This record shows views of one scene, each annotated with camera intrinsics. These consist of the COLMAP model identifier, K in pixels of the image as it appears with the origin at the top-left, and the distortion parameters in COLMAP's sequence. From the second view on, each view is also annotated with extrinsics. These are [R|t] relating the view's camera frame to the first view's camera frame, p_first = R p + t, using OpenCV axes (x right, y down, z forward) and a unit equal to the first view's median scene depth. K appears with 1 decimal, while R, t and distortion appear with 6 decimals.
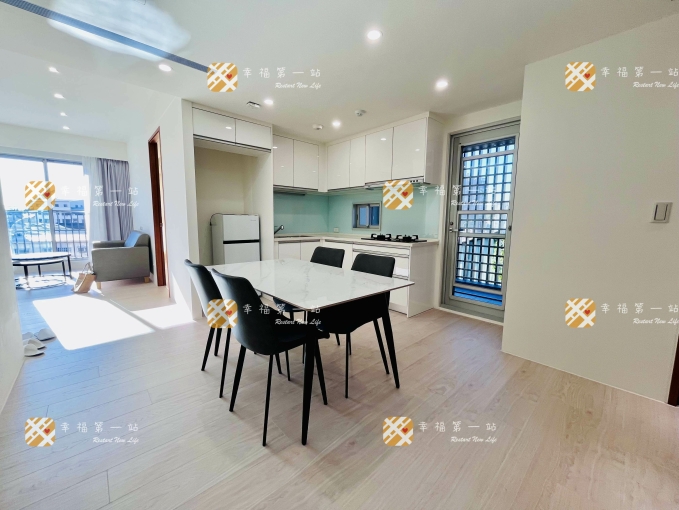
lens RADIAL K [[273.6, 0, 342.5], [0, 273.6, 253.5], [0, 0, 1]] dist [-0.001412, -0.000101]
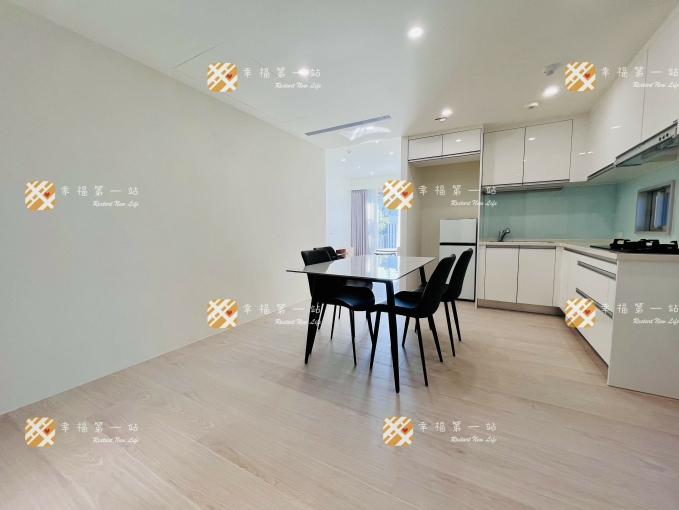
lens RADIAL K [[273.6, 0, 343.4], [0, 273.6, 254.4], [0, 0, 1]] dist [-0.001412, -0.000101]
pose [[0.316780, 0.068249, -0.946040, 0.529868], [-0.102087, 0.994067, 0.037530, 0.001967], [0.942989, 0.084690, 0.321868, 0.254560]]
